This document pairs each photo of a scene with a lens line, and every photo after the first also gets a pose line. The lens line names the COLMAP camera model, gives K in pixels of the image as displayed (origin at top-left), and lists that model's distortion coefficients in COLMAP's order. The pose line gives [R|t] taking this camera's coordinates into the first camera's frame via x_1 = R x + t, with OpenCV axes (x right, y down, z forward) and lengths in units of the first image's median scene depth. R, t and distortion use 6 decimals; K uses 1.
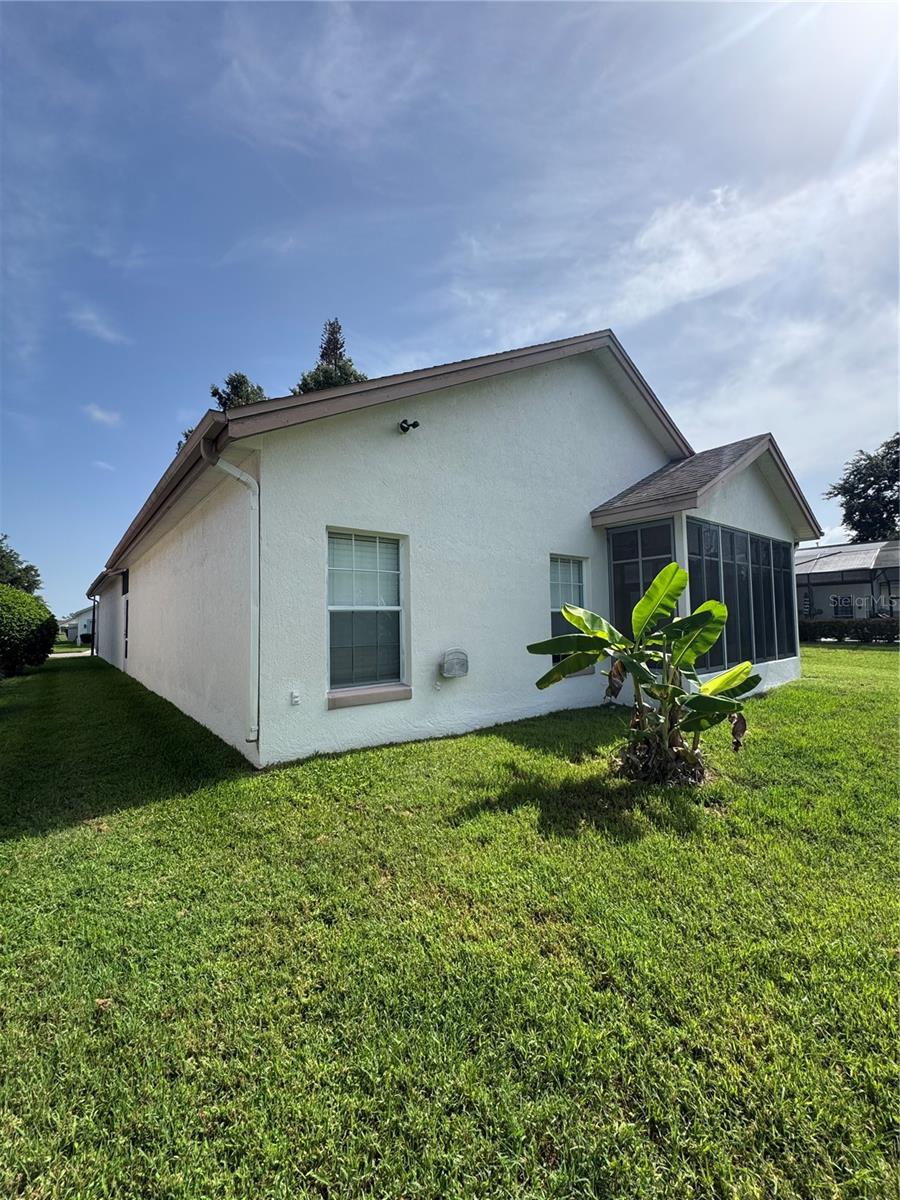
lens RADIAL K [[479.4, 0, 450.0], [0, 479.4, 600.0], [0, 0, 1]] dist [-0.000634, 0.000155]
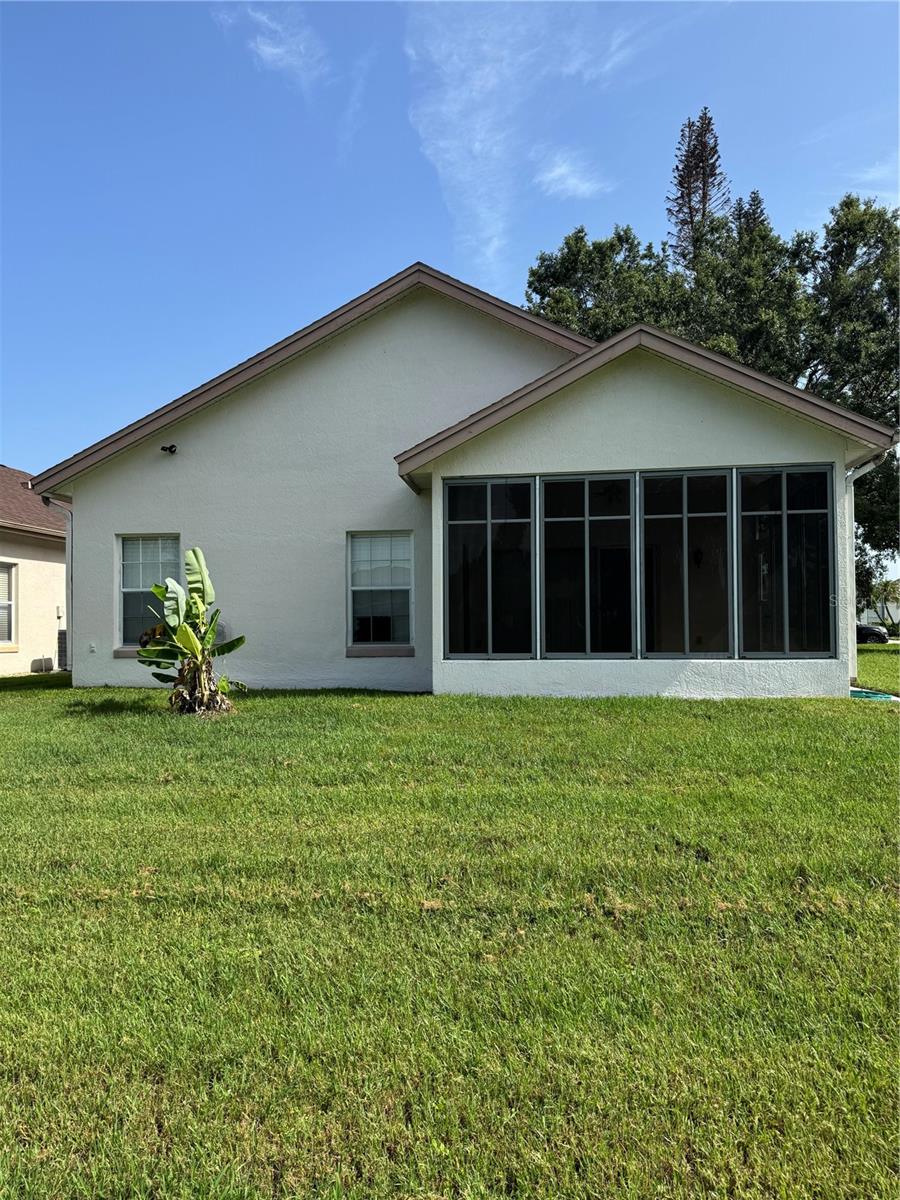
lens RADIAL K [[850.0, 0, 450.0], [0, 850.0, 600.0], [0, 0, 1]] dist [-0.001545, -0.000937]
pose [[0.700537, -0.011191, -0.713528, 2.050359], [0.036411, 0.999135, 0.020078, 0.027763], [0.712686, -0.040046, 0.700339, -0.092610]]
